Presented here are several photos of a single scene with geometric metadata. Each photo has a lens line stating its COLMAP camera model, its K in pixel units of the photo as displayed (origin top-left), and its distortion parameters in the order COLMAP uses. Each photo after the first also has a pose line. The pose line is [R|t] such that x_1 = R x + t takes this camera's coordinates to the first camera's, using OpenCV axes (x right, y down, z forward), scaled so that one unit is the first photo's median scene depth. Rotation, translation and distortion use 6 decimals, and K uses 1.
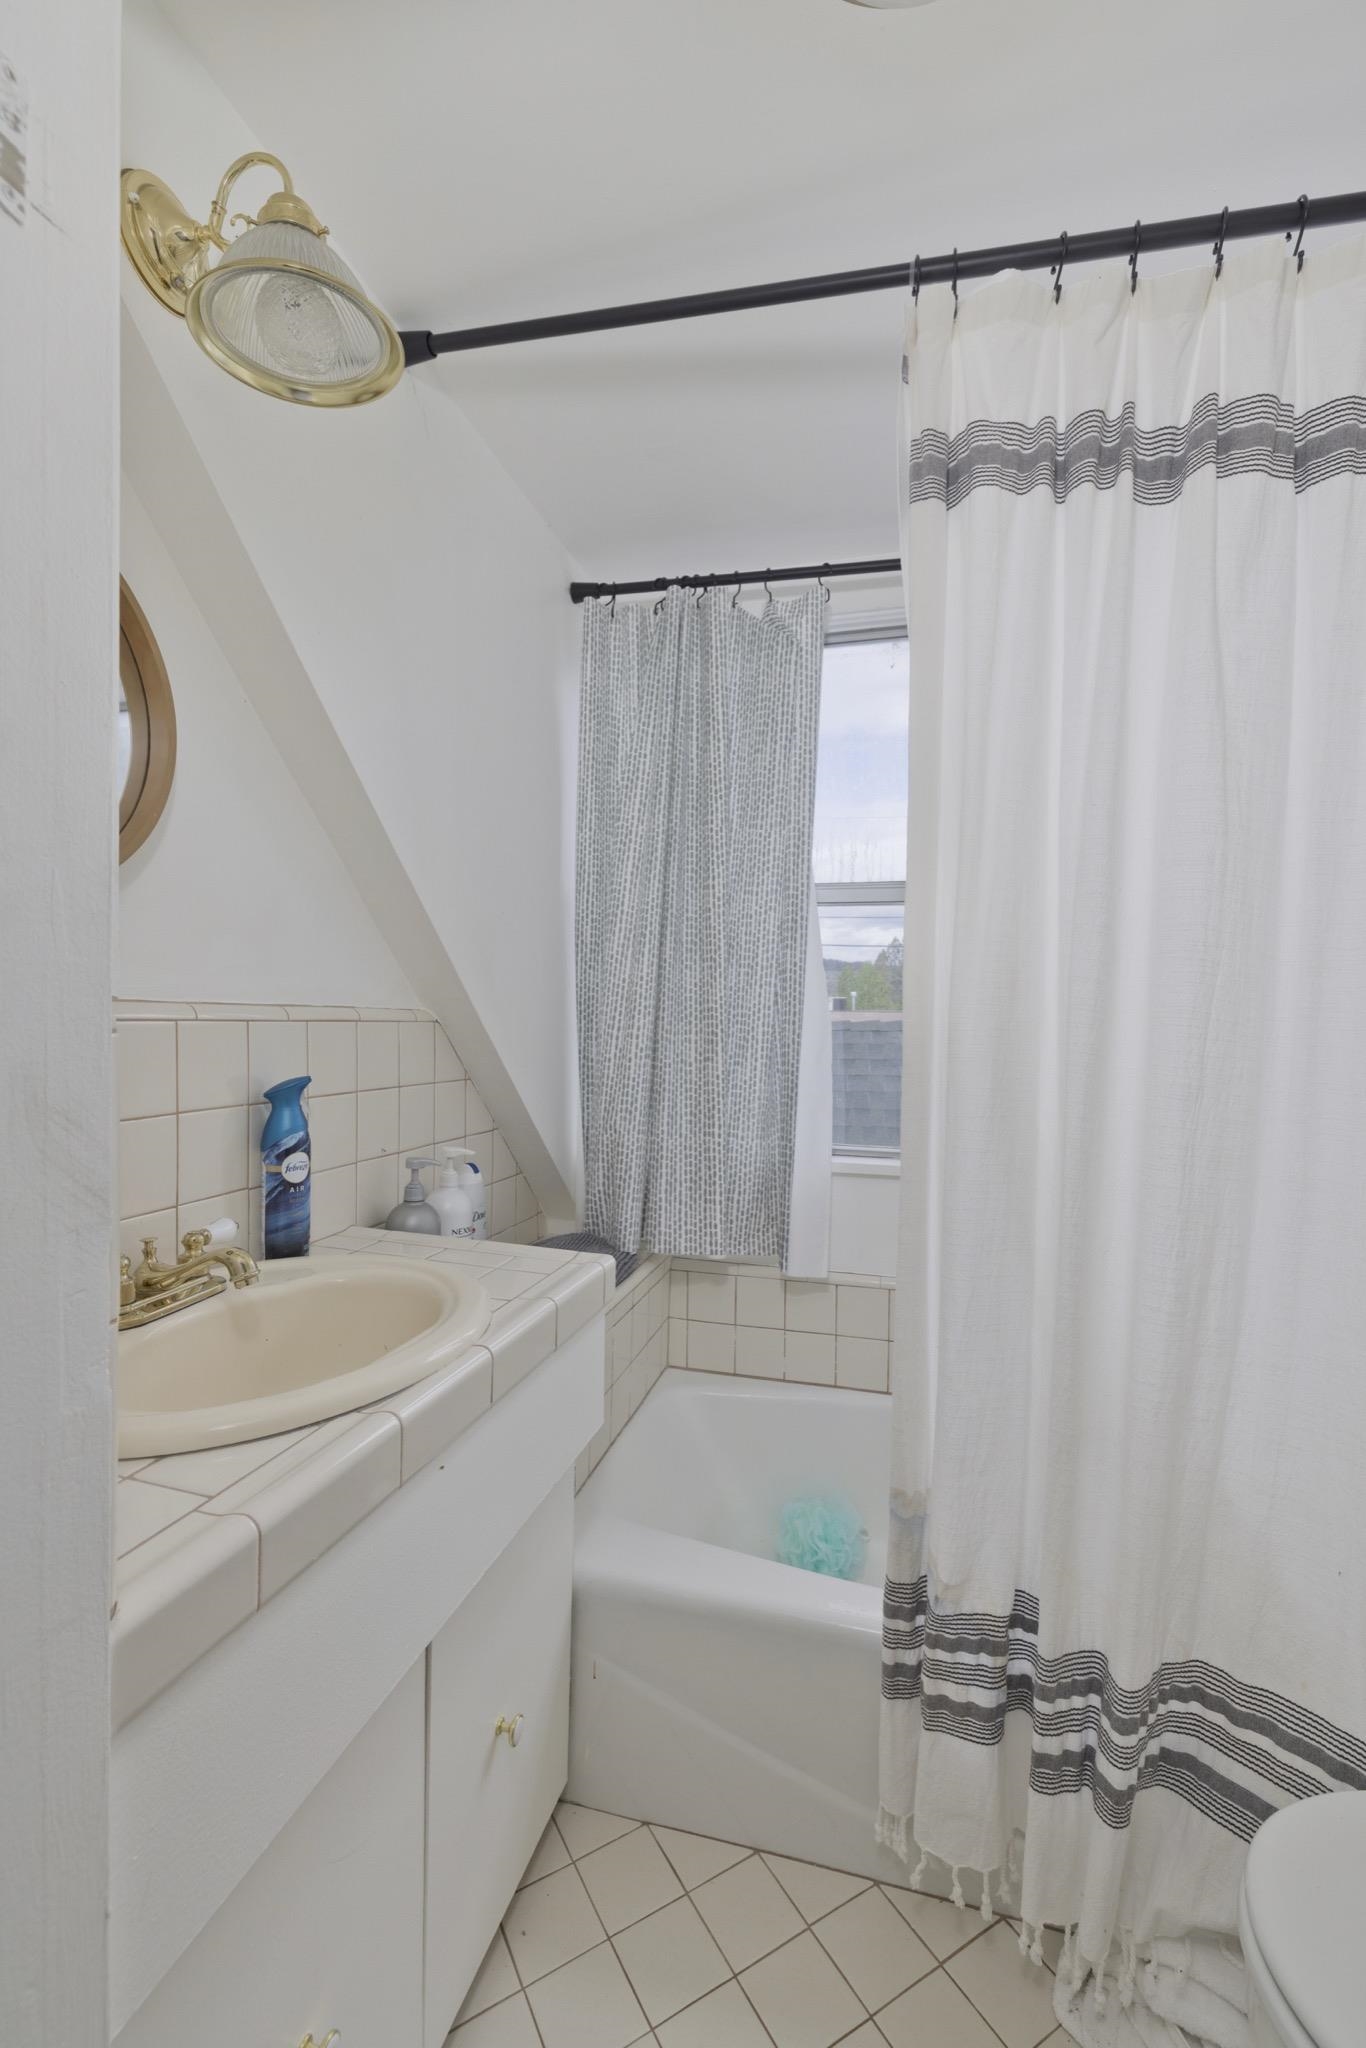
lens RADIAL K [[864.6, 0, 683.0], [0, 864.6, 1024.0], [0, 0, 1]] dist [-0.001125, -0.000277]
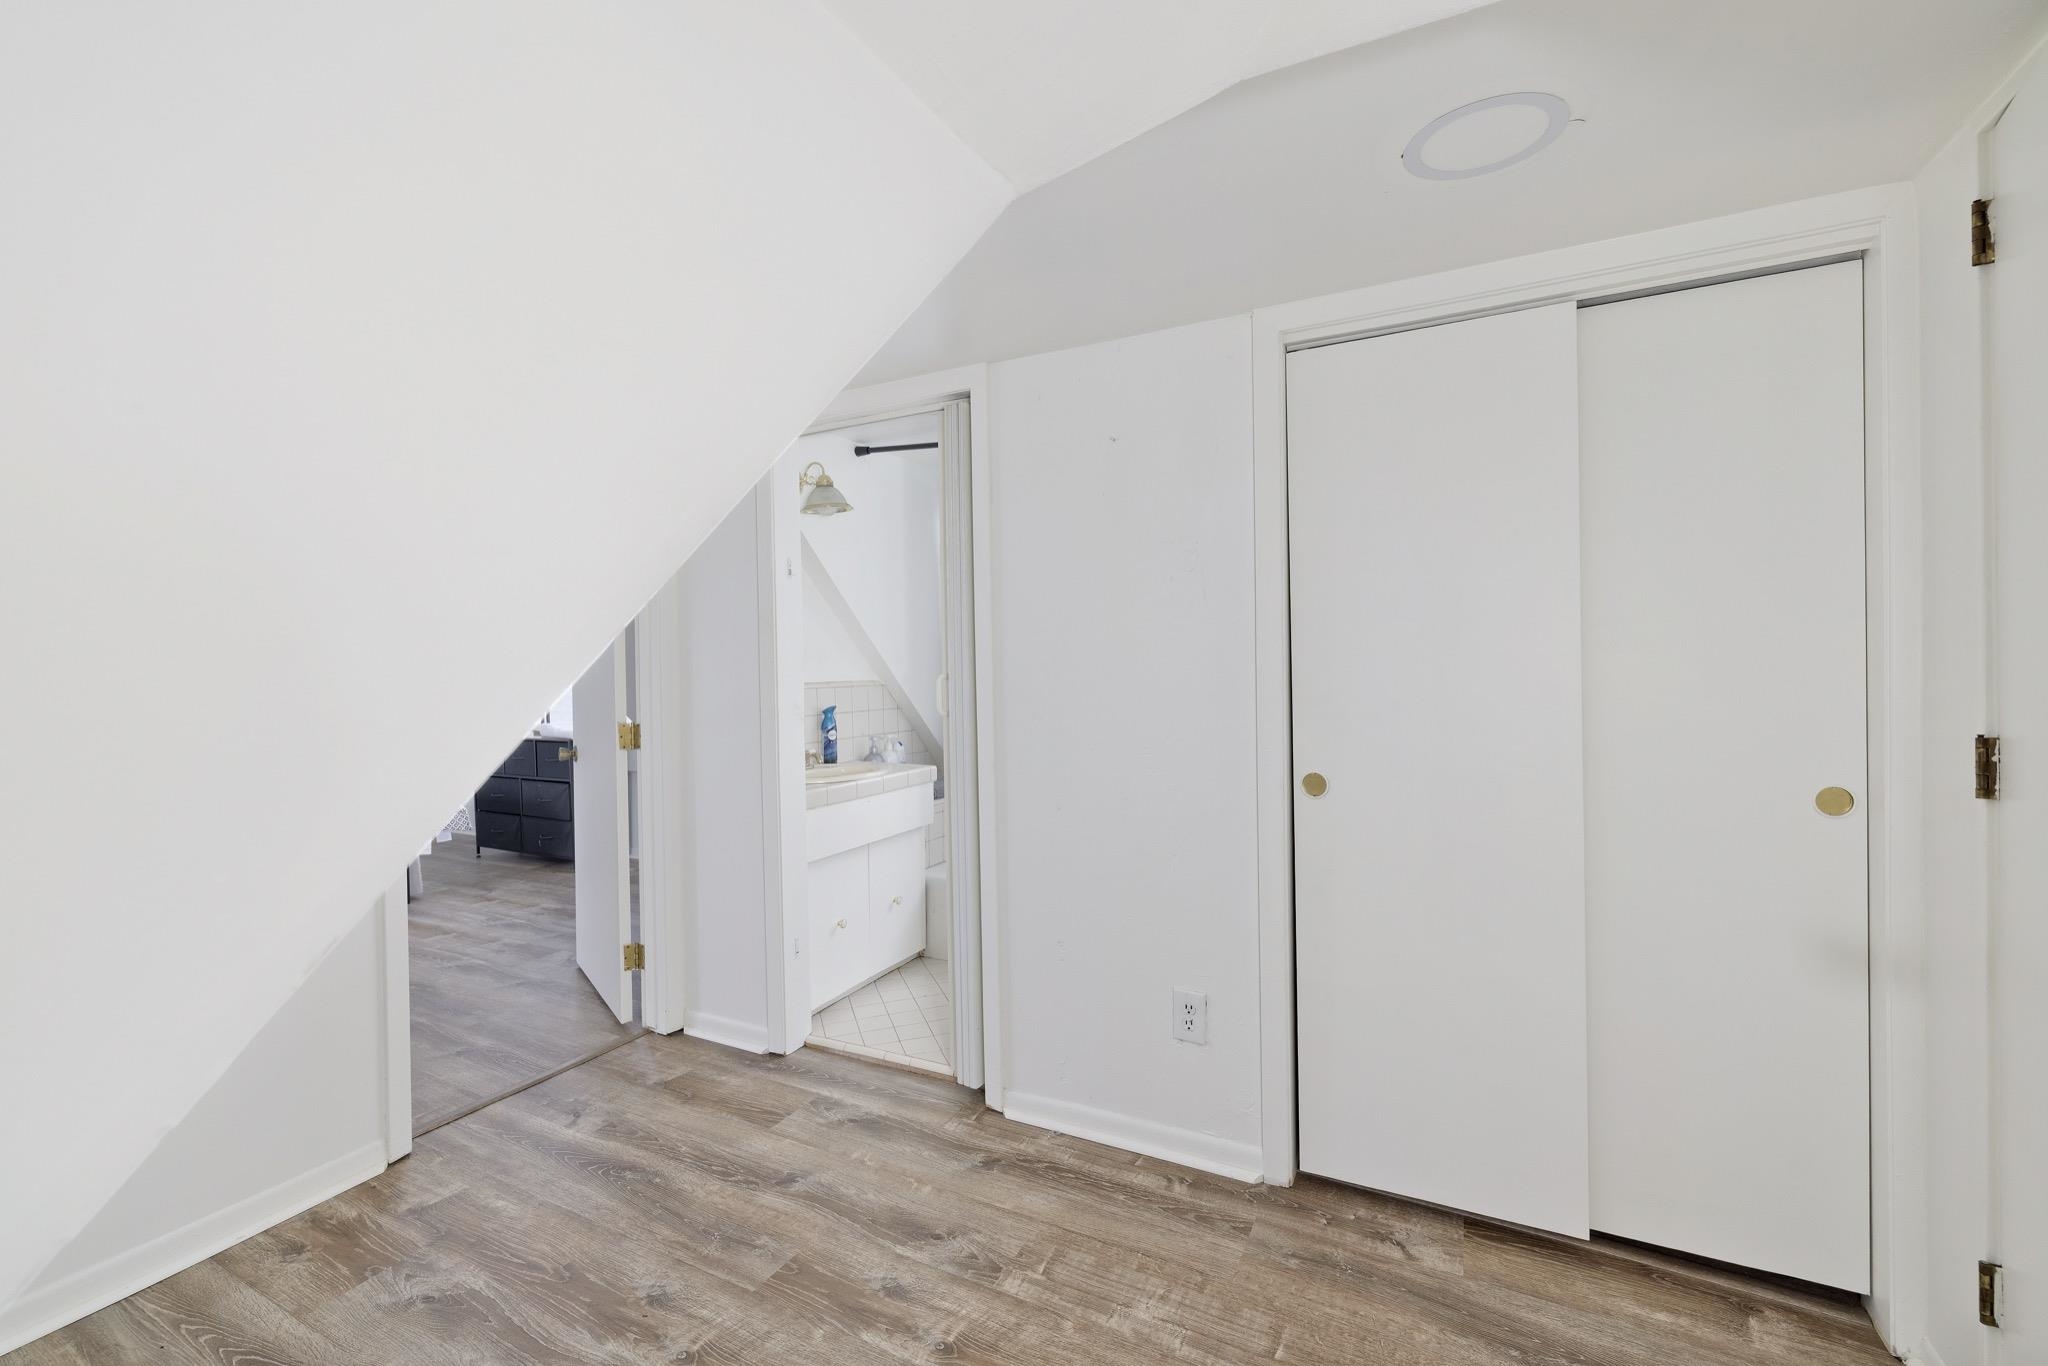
lens RADIAL K [[864.6, 0, 1024.0], [0, 864.6, 683.0], [0, 0, 1]] dist [-0.001125, -0.000277]
pose [[0.979691, -0.019930, -0.199518, 0.846081], [0.023200, 0.999632, 0.014066, -0.048430], [0.199164, -0.018409, 0.979793, -1.894091]]
